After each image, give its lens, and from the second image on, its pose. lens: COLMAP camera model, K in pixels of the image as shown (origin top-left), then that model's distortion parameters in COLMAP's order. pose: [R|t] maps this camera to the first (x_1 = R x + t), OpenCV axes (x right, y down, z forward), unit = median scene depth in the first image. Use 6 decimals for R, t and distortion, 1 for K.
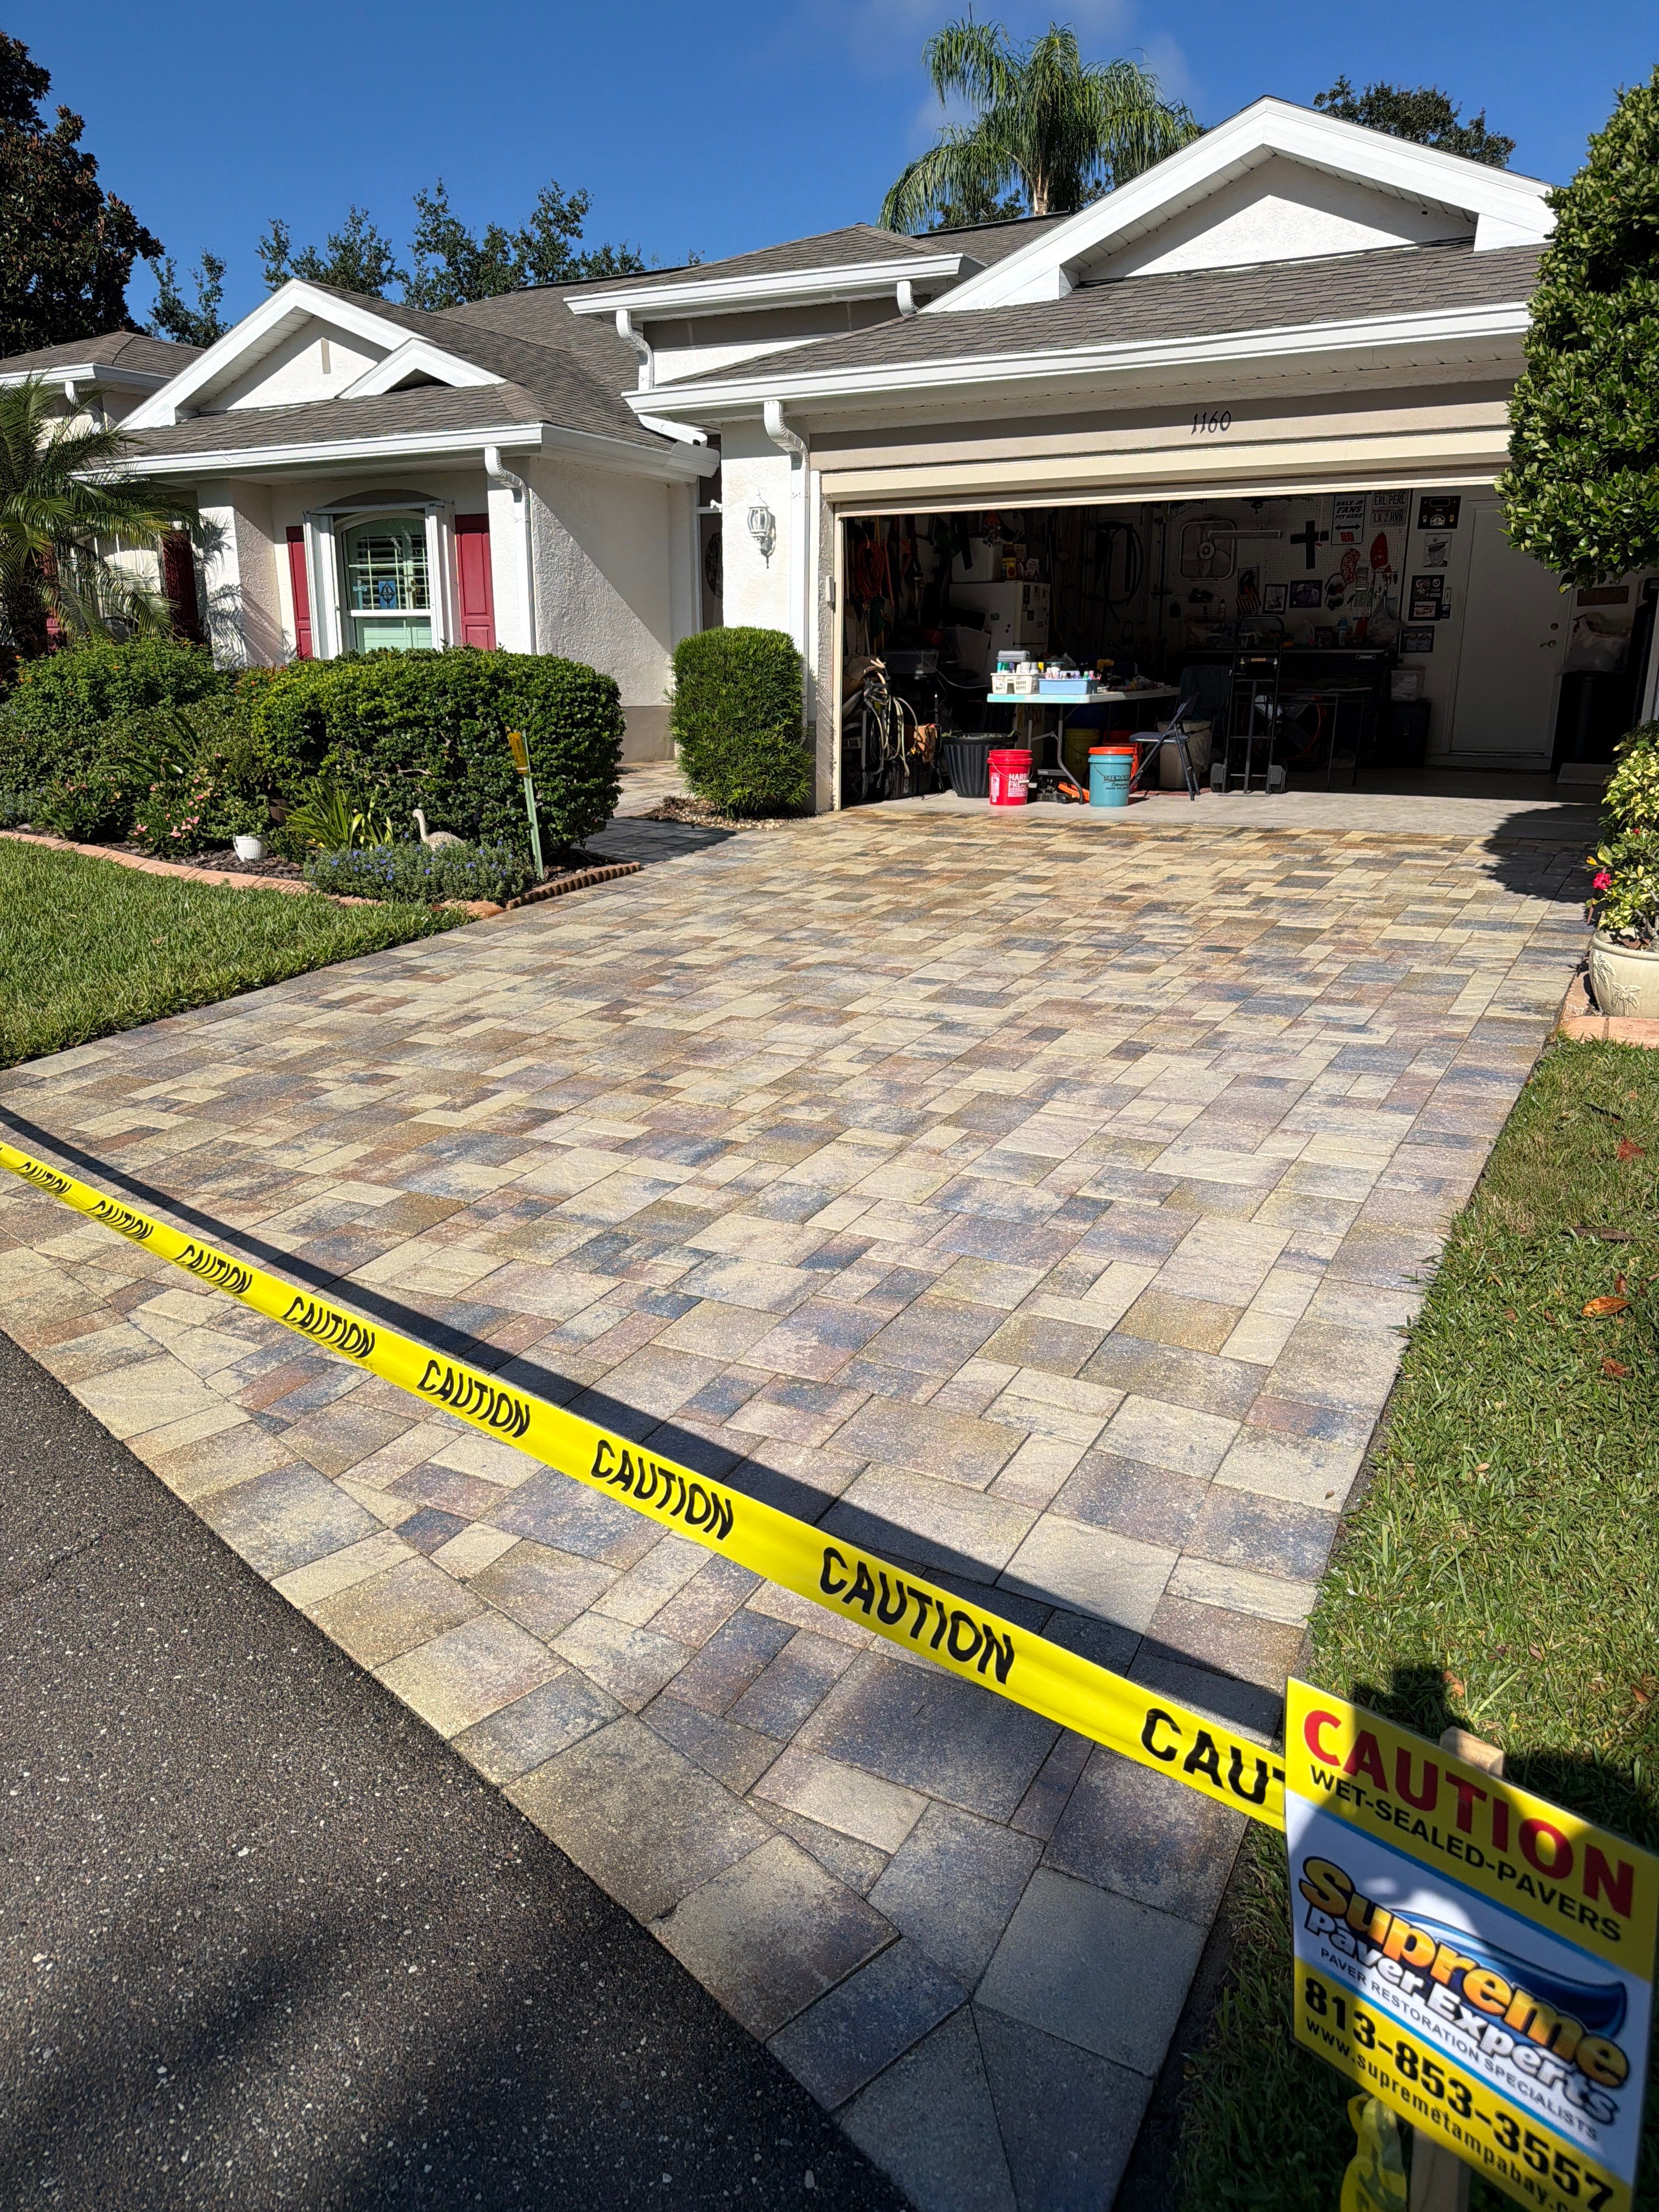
lens RADIAL K [[1524.1, 0, 844.8], [0, 1524.1, 1116.0], [0, 0, 1]] dist [0.157115, -0.279752]
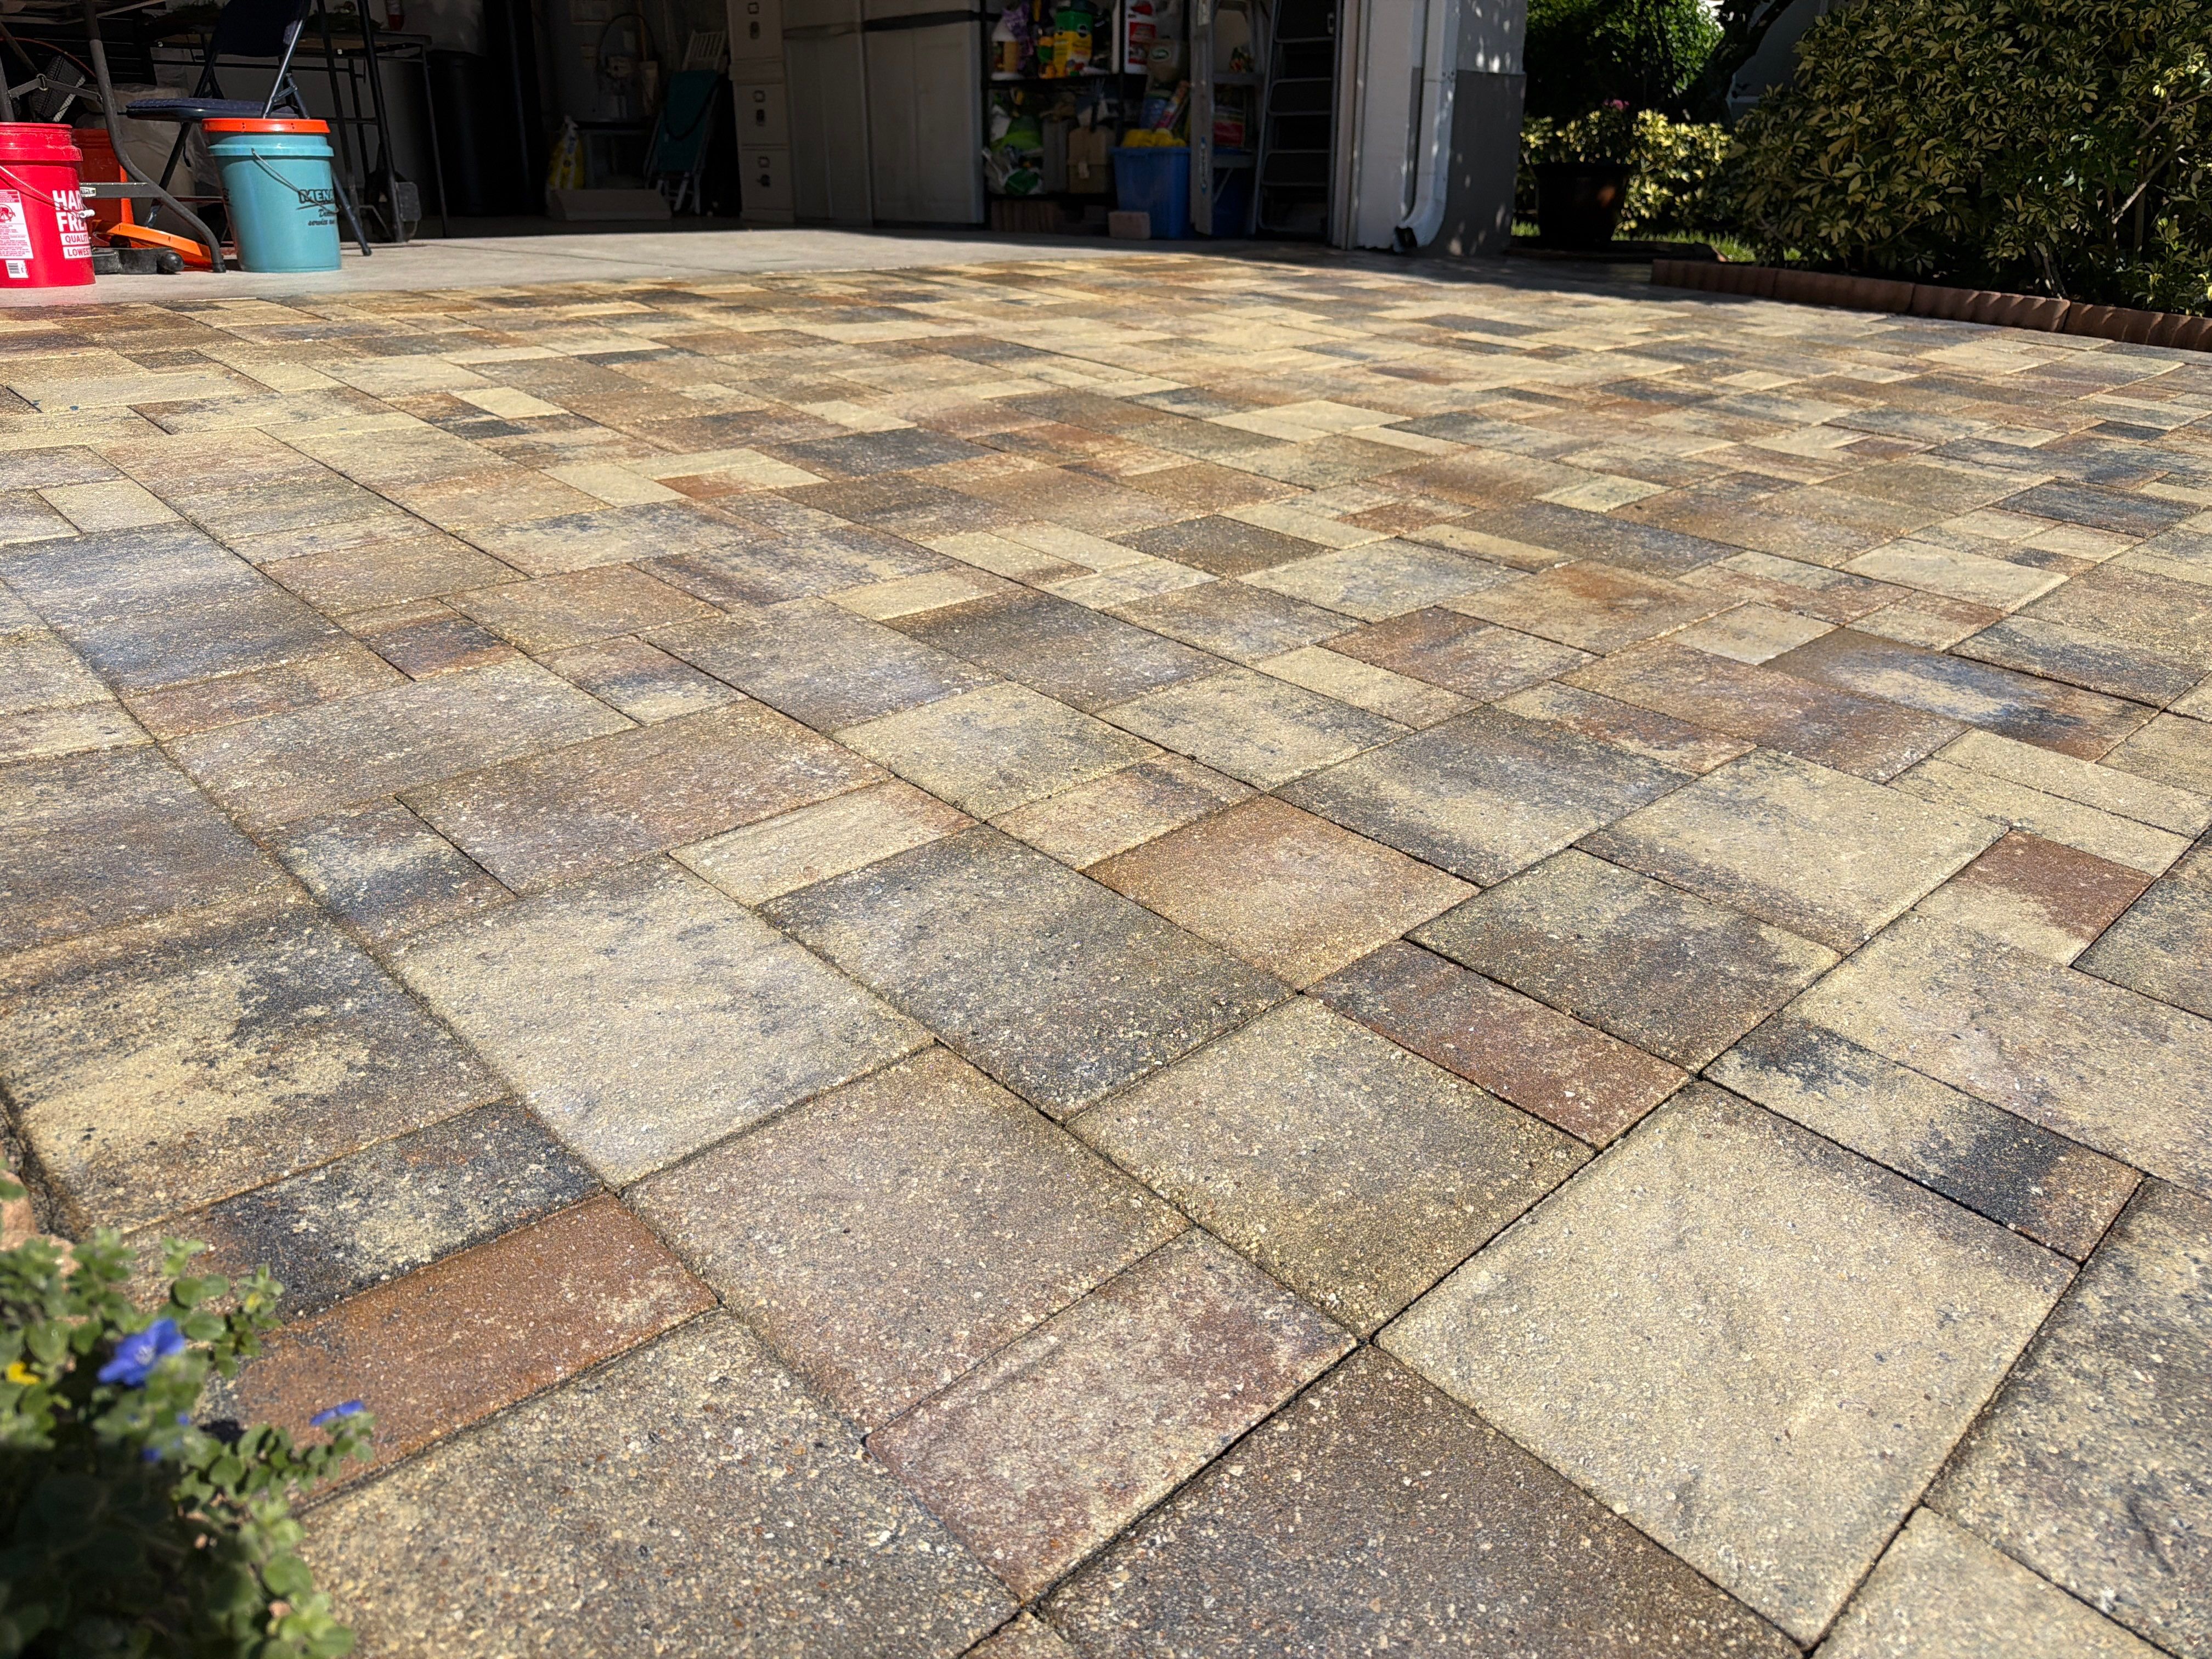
lens RADIAL K [[1618.3, 0, 1101.4], [0, 1618.3, 852.8], [0, 0, 1]] dist [0.201379, -0.516184]
pose [[0.288921, -0.366775, 0.884308, -0.377659], [0.261954, 0.918737, 0.295470, -0.266647], [-0.920818, 0.146280, 0.361520, 1.368393]]
